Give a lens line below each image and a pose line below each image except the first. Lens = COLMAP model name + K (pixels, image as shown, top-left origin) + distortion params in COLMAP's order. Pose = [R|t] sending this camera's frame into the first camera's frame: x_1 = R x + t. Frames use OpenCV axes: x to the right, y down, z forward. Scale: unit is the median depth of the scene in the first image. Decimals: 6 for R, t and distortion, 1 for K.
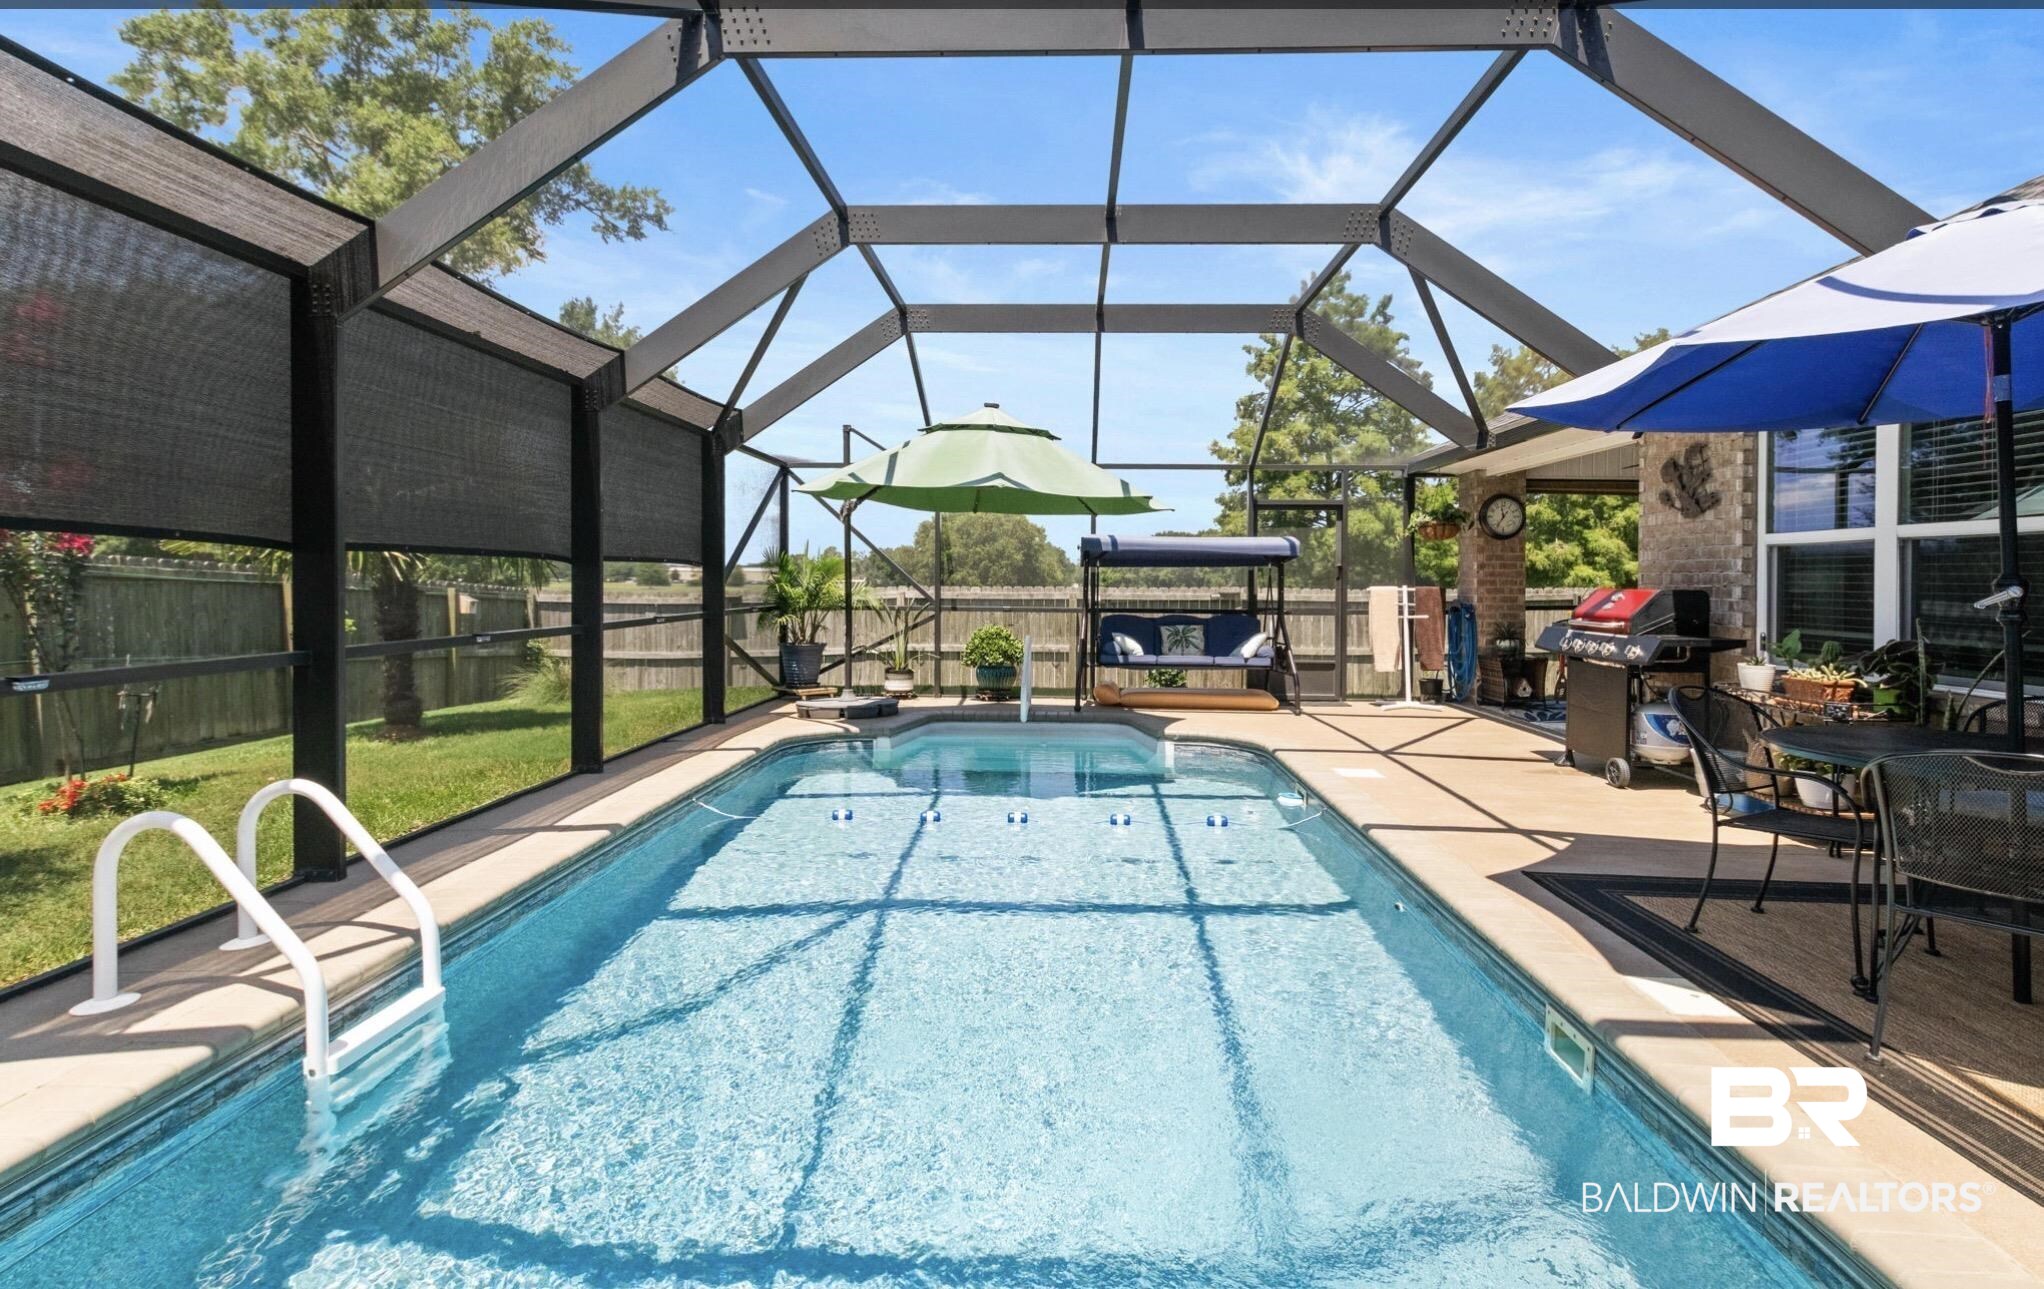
lens RADIAL K [[1002.0, 0, 1030.7], [0, 1002.0, 589.3], [0, 0, 1]] dist [0.001564, 0.000782]
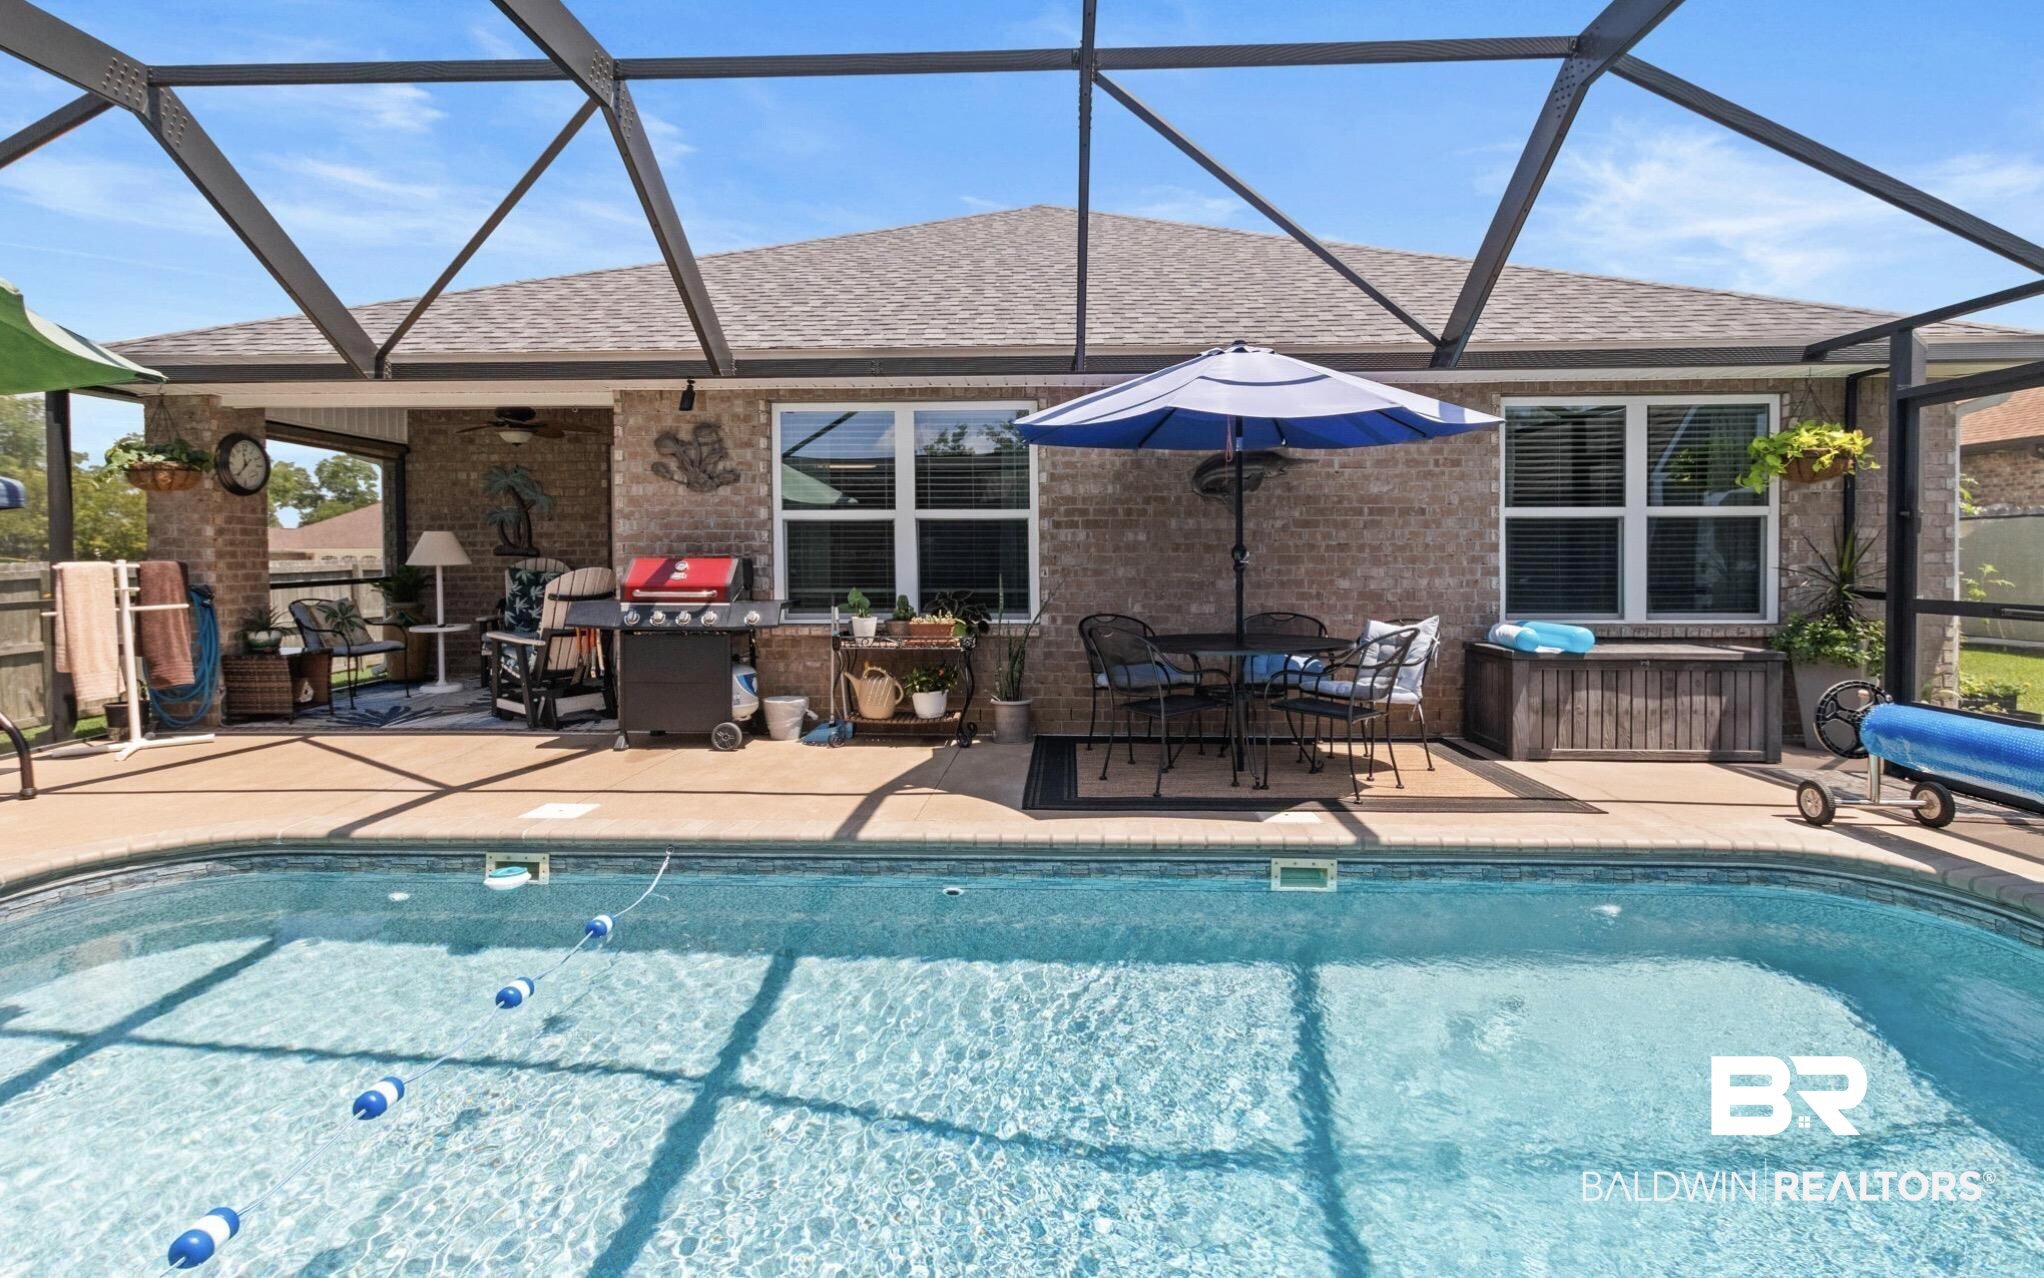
lens RADIAL K [[974.5, 0, 1042.0], [0, 974.5, 575.7], [0, 0, 1]] dist [0.004625, 0.000081]
pose [[-0.010930, -0.028560, 0.999532, -0.259168], [0.012616, 0.999509, 0.028697, -0.004253], [-0.999861, 0.012924, -0.010565, 0.432287]]
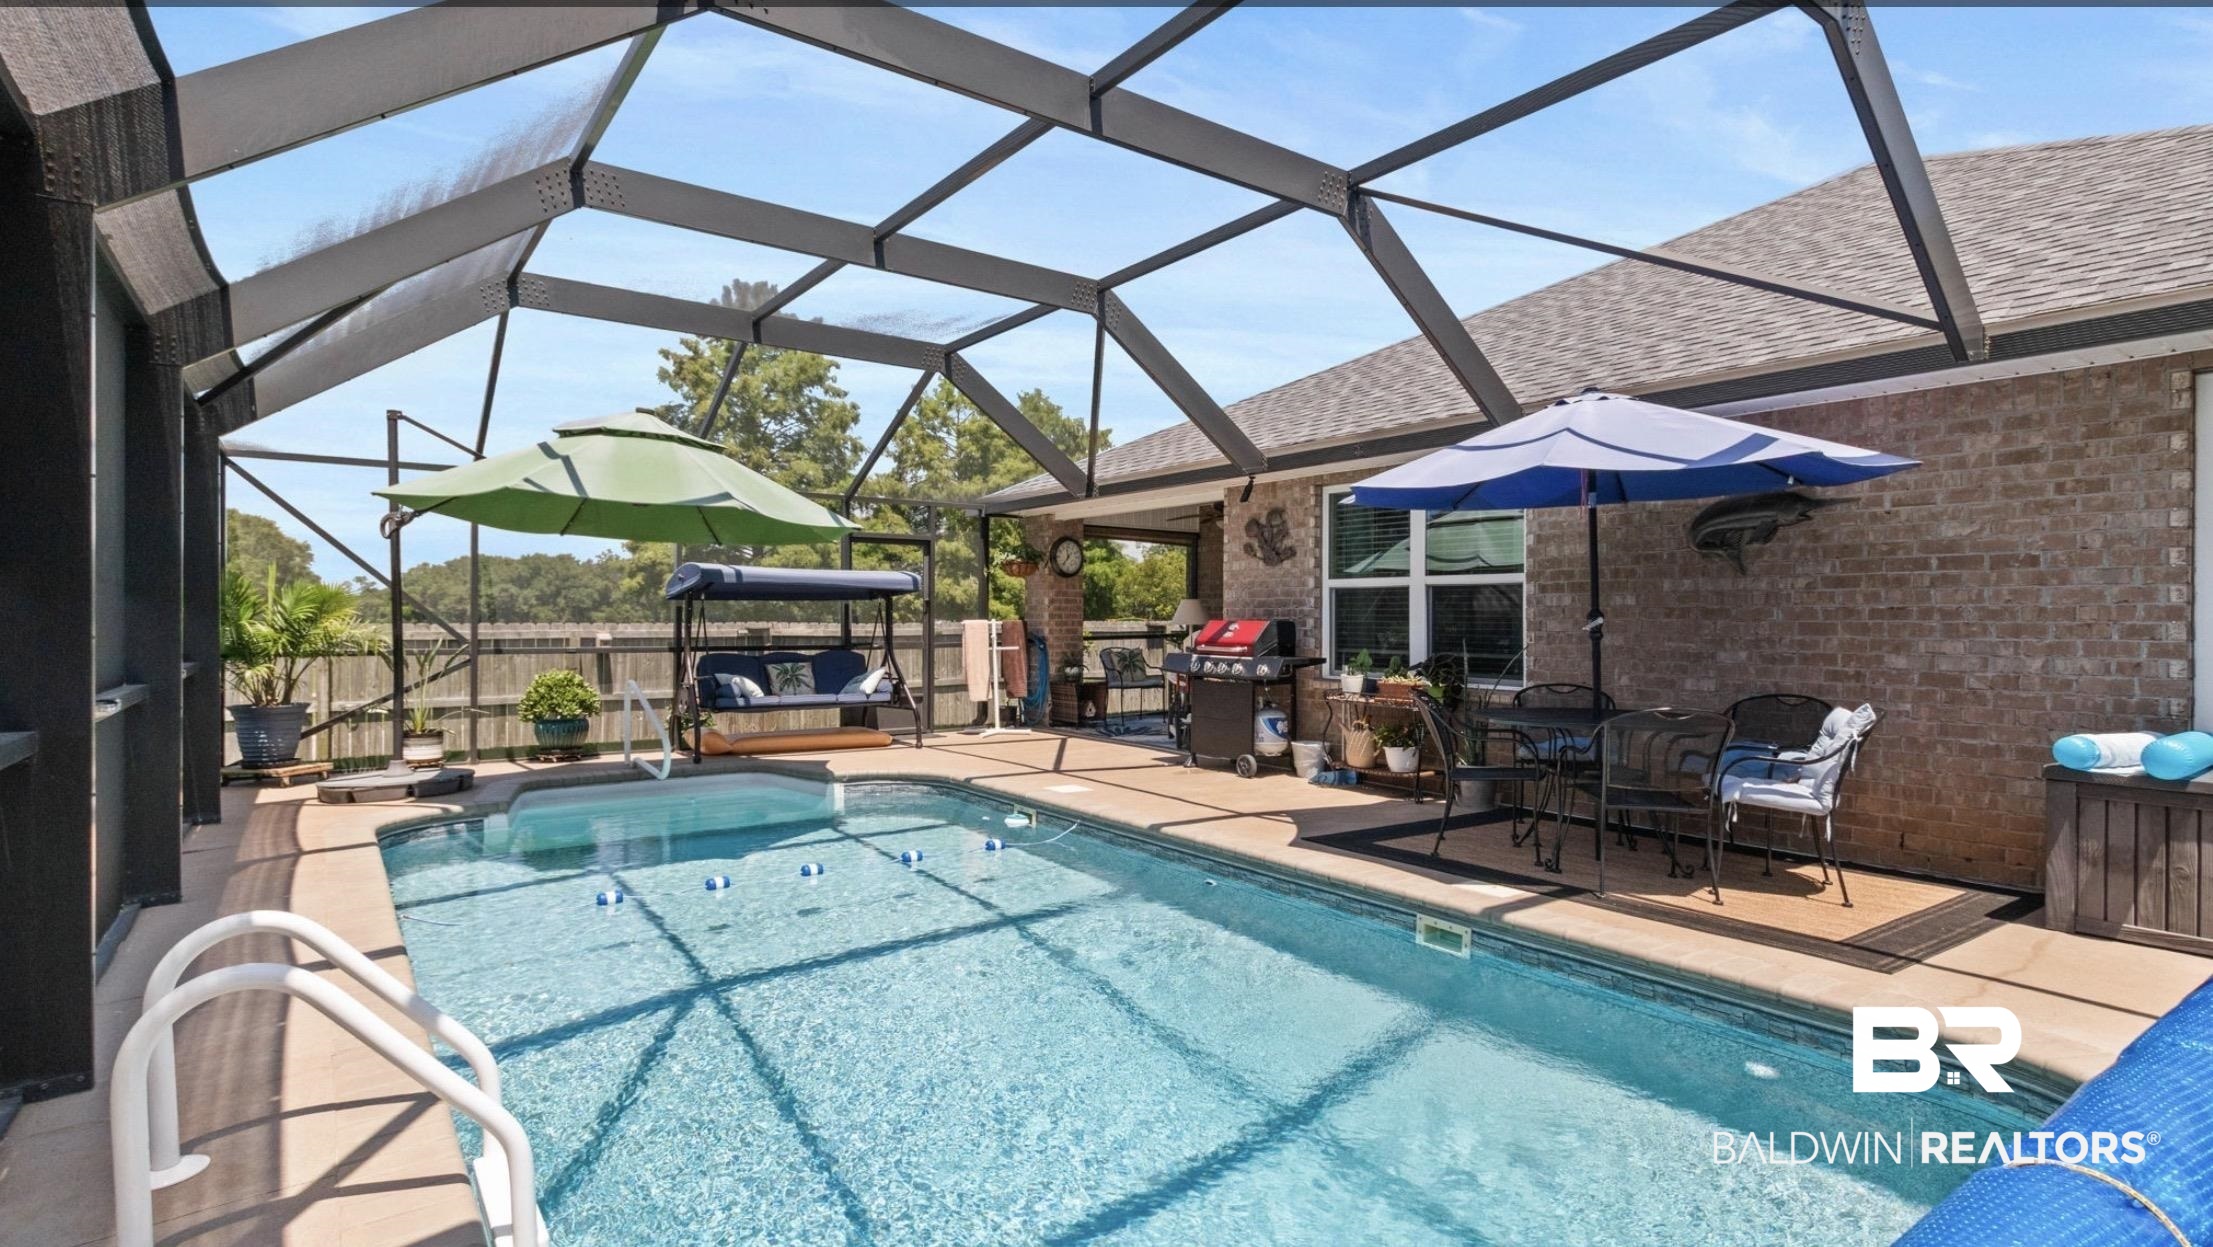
lens RADIAL K [[1086.7, 0, 1106.5], [0, 1086.7, 623.5], [0, 0, 1]] dist [0.006329, 0.000713]
pose [[0.783537, -0.007616, 0.621298, -0.253698], [0.008002, 0.999966, 0.002167, -0.000733], [-0.621293, 0.003273, 0.783571, 0.022728]]
